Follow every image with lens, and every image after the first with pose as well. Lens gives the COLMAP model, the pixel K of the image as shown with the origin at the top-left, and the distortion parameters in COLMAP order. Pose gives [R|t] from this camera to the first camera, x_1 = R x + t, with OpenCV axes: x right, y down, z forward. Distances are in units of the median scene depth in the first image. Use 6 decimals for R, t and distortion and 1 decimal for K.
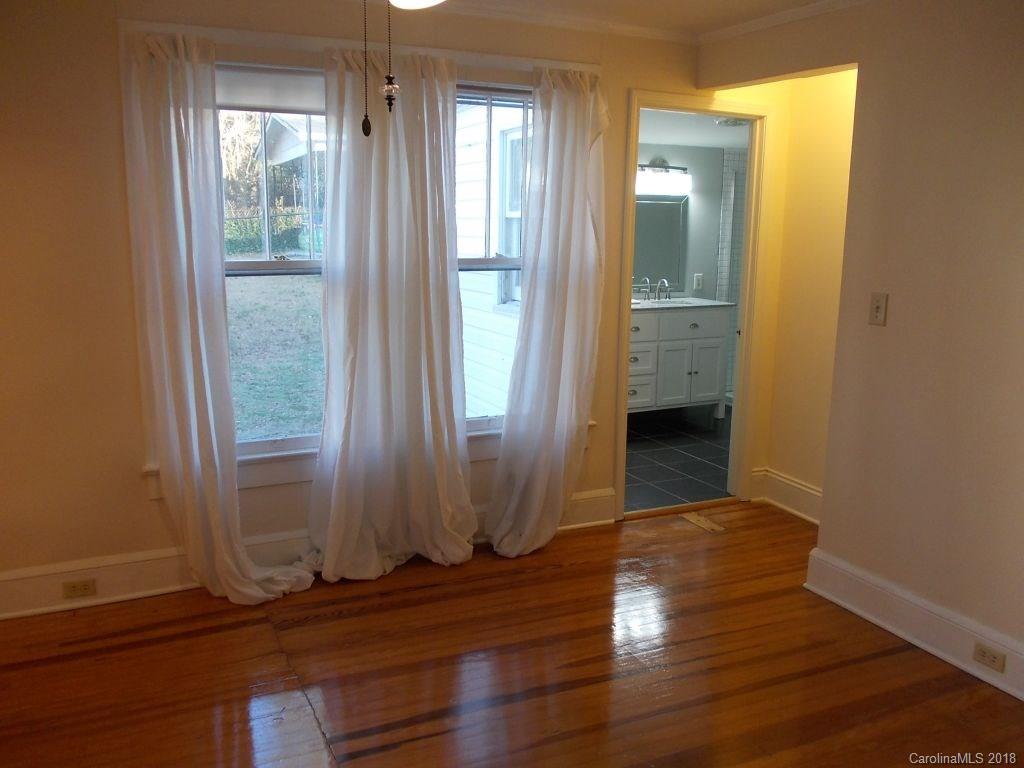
lens RADIAL K [[861.0, 0, 512.0], [0, 861.0, 384.0], [0, 0, 1]] dist [-0.004048, -0.064336]
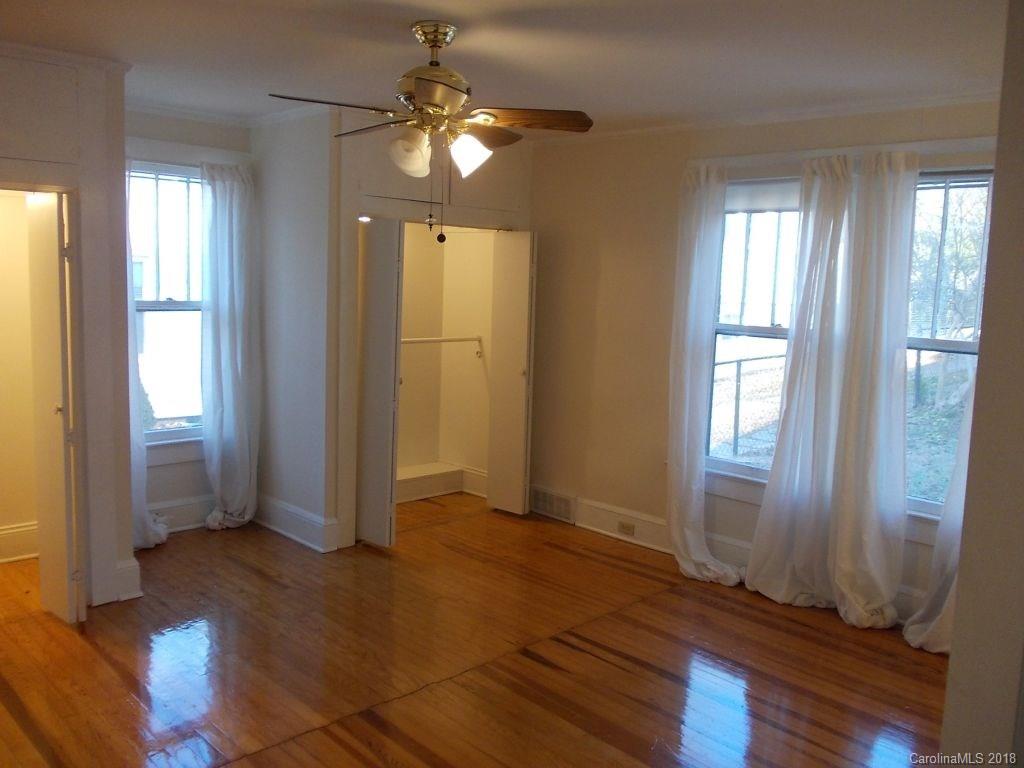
lens RADIAL K [[861.0, 0, 512.0], [0, 861.0, 384.0], [0, 0, 1]] dist [-0.004048, -0.064336]
pose [[0.313427, 0.114512, -0.942683, 0.812004], [-0.208719, 0.976735, 0.049253, -0.043712], [0.926391, 0.181318, 0.330036, 0.242977]]
